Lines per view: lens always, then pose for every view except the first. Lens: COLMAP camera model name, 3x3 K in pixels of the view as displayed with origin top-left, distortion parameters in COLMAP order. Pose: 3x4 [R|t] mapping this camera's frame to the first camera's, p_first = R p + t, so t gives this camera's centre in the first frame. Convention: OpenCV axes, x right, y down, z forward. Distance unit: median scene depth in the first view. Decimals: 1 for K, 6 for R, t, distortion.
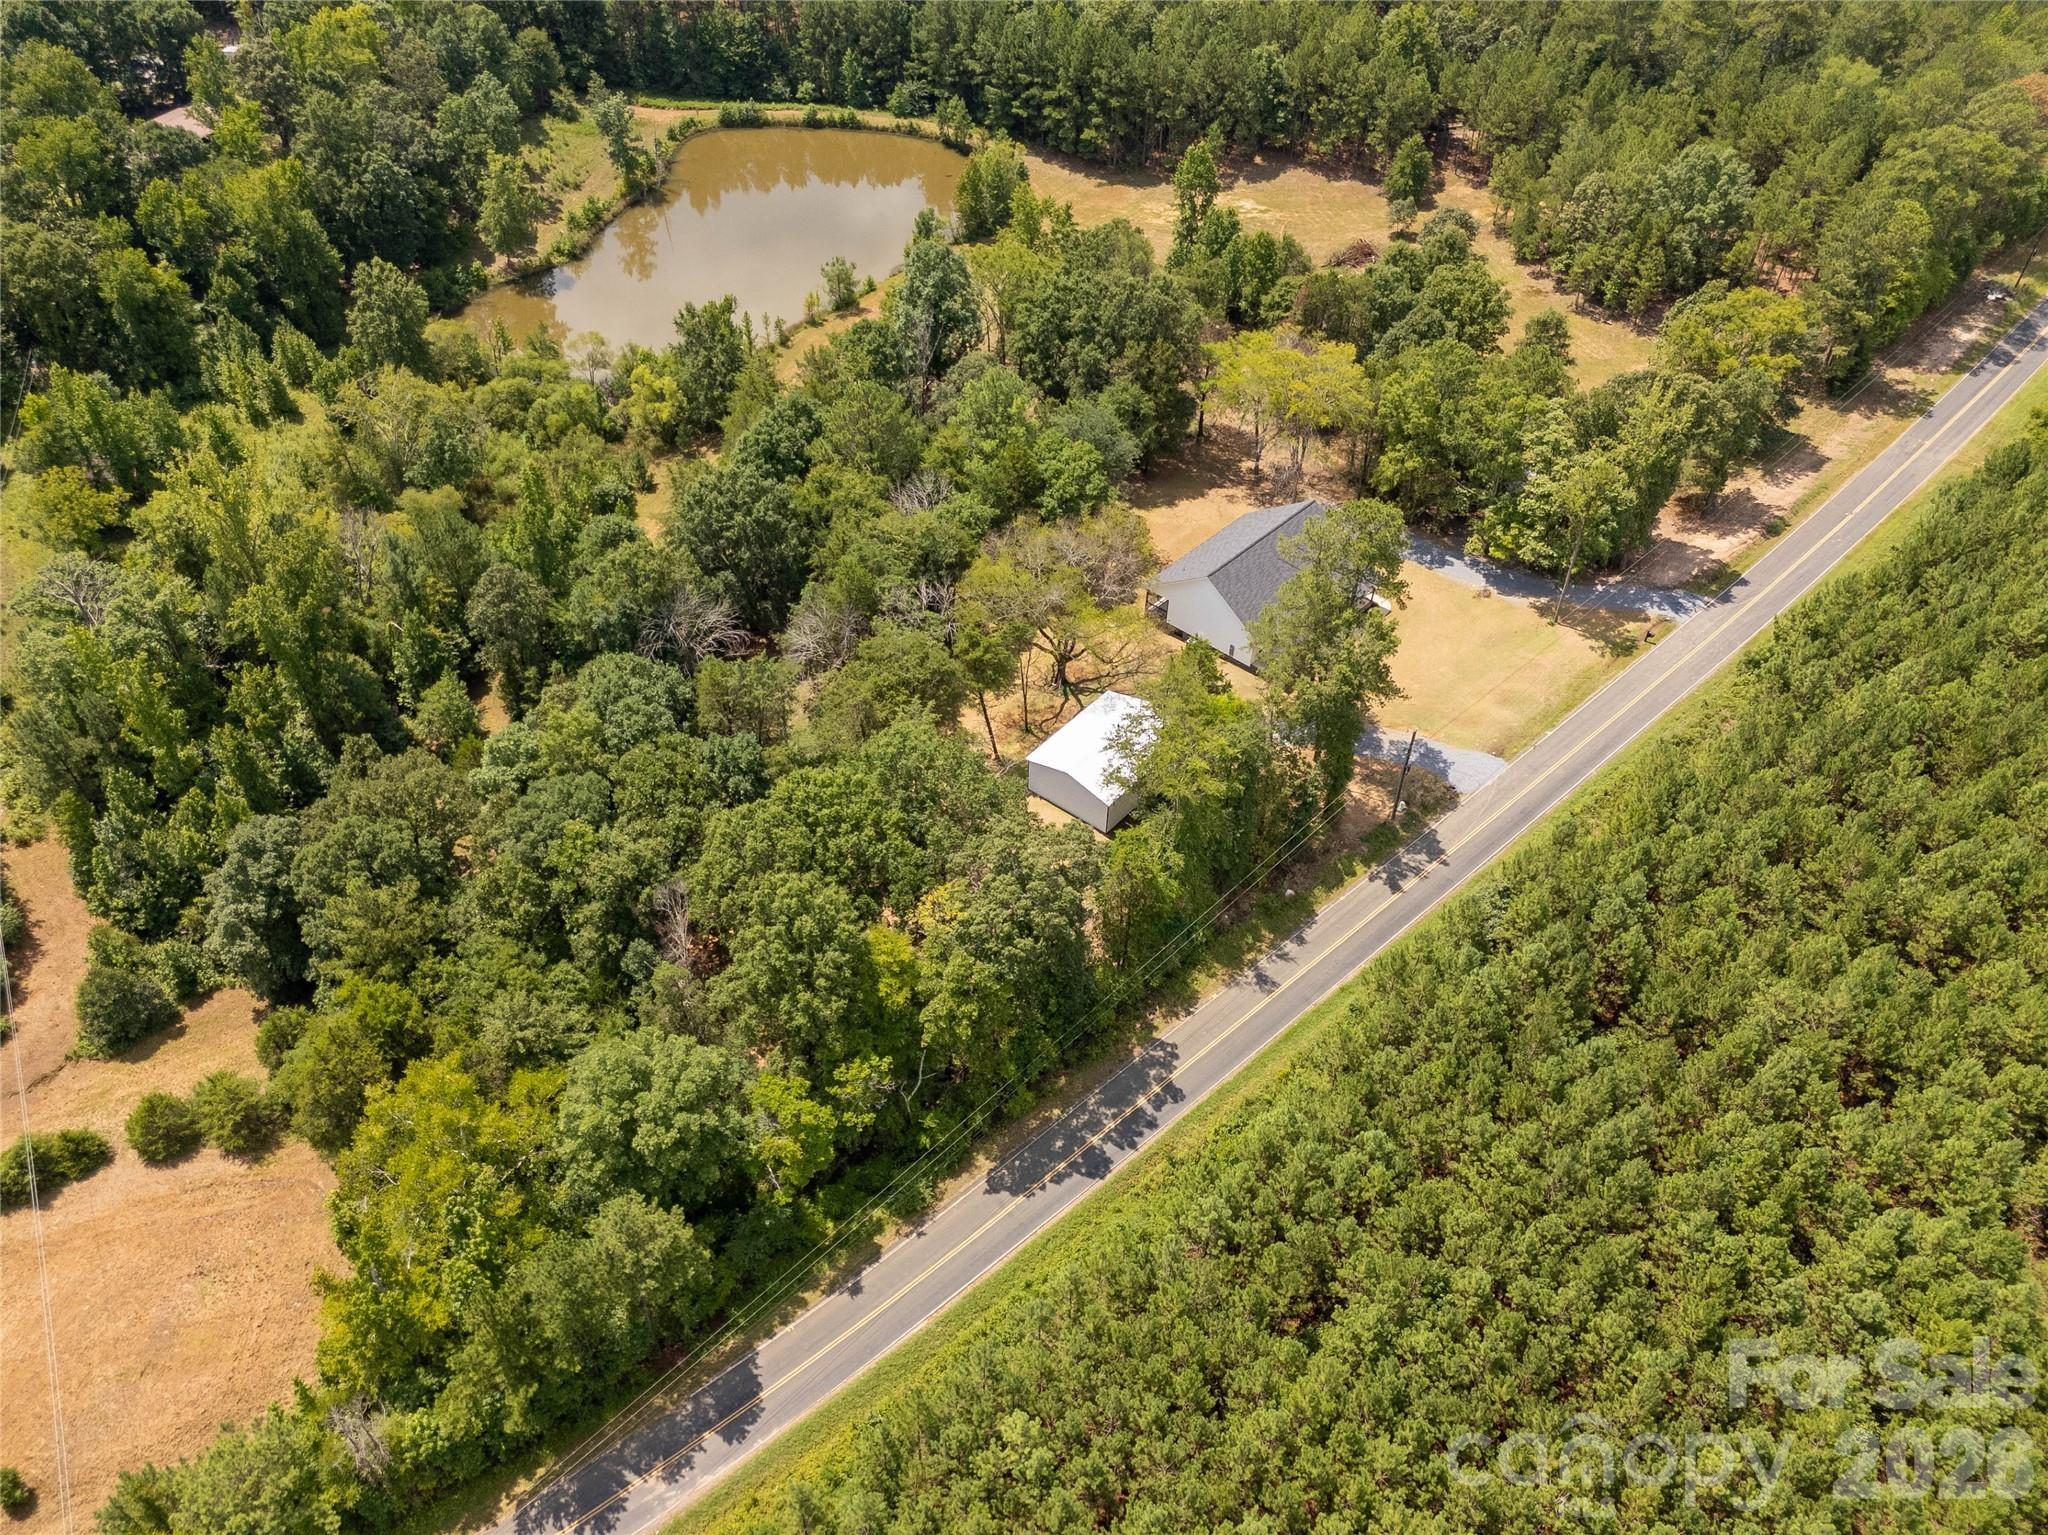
lens RADIAL K [[1610.2, 0, 969.0], [0, 1610.2, 774.3], [0, 0, 1]] dist [0.111573, -0.167459]
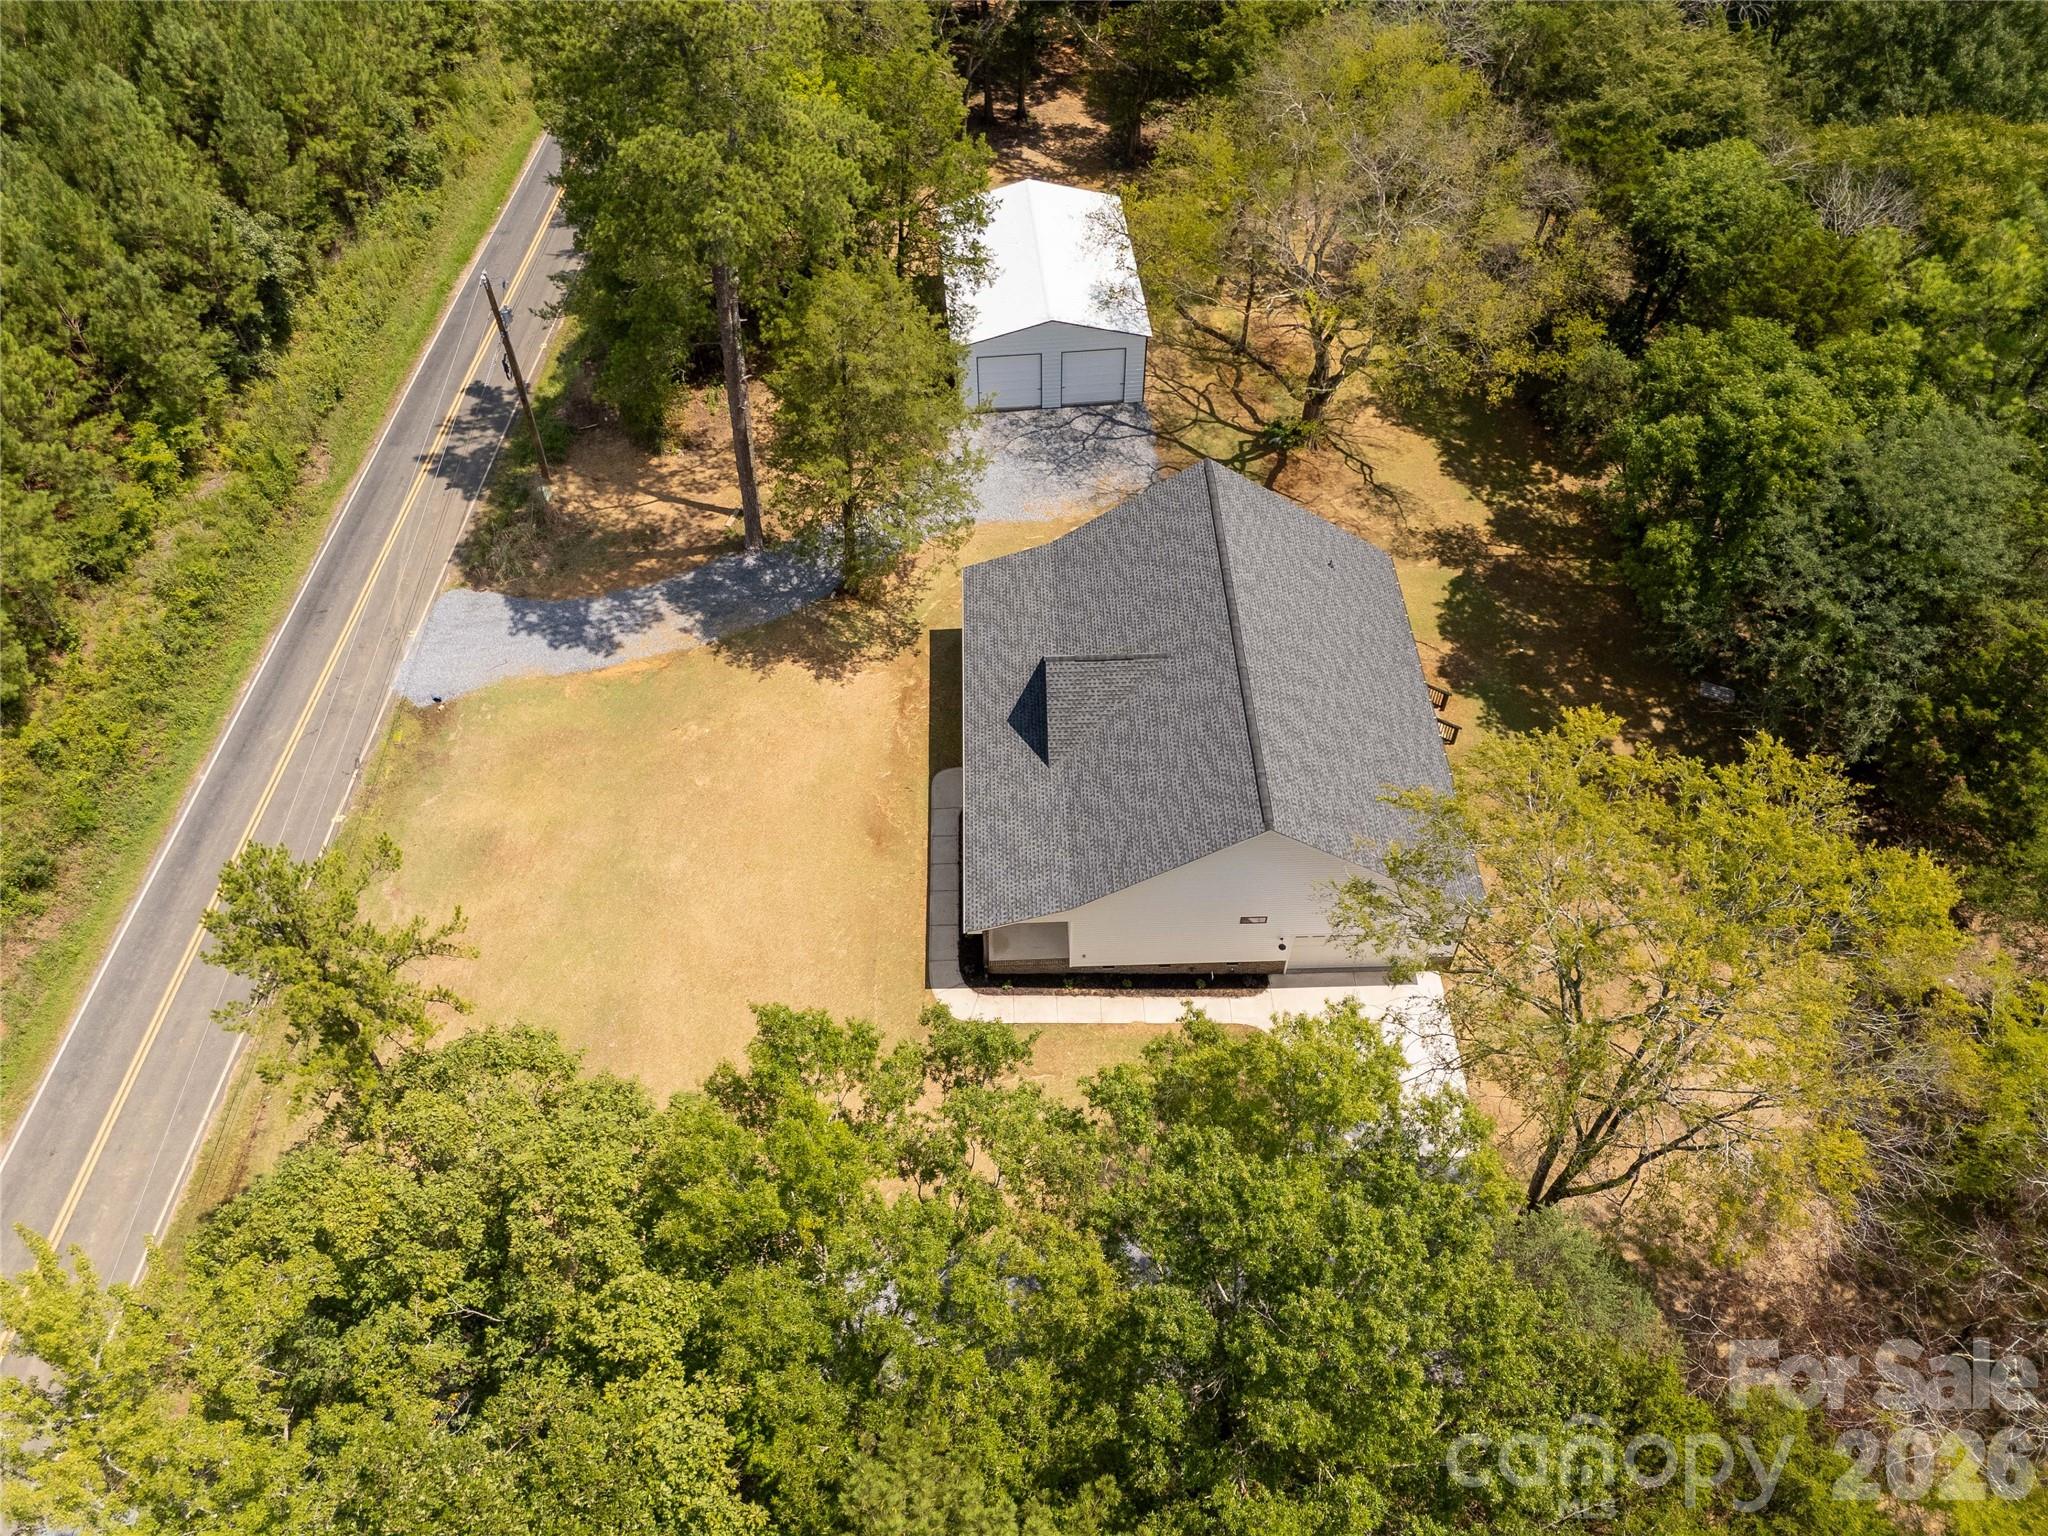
lens RADIAL K [[1513.7, 0, 1016.2], [0, 1513.7, 768.6], [0, 0, 1]] dist [0.050531, -0.037978]
pose [[-0.706925, 0.547227, -0.448106, 0.376790], [-0.475080, 0.101977, 0.874014, -0.403687], [0.523981, 0.830748, 0.187886, 0.947703]]
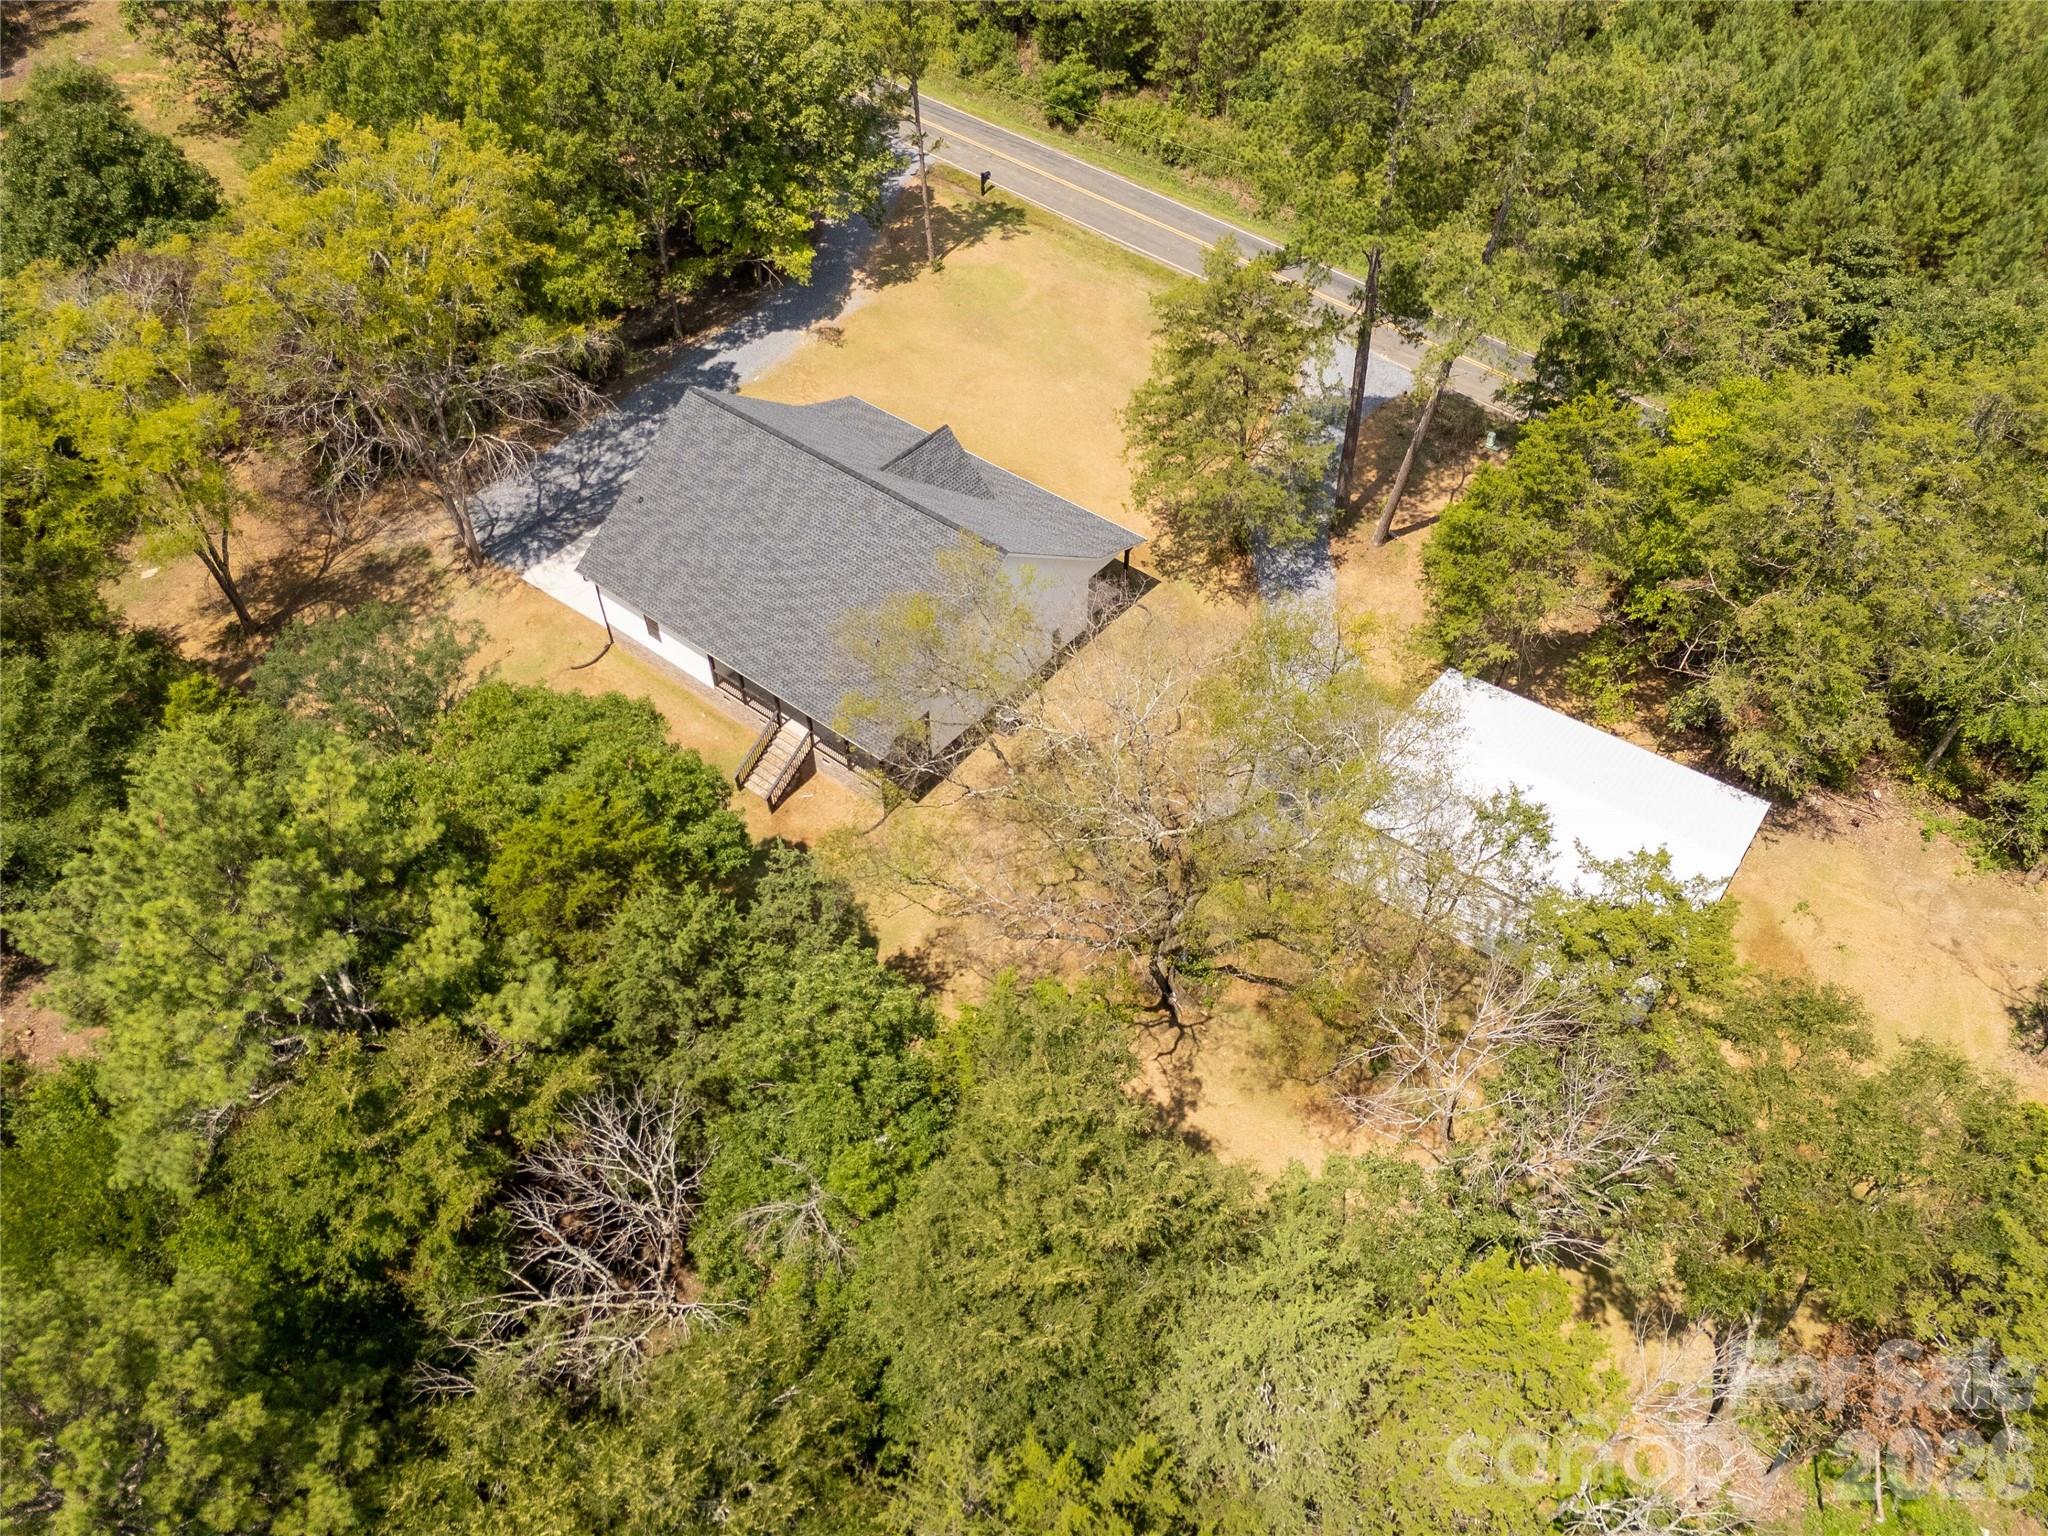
lens RADIAL K [[1513.7, 0, 1016.2], [0, 1513.7, 768.6], [0, 0, 1]] dist [0.050531, -0.037978]
pose [[-0.072990, -0.720818, 0.689271, -0.142318], [0.687998, 0.463950, 0.558040, -0.295464], [-0.722032, 0.514948, 0.462058, 0.836777]]
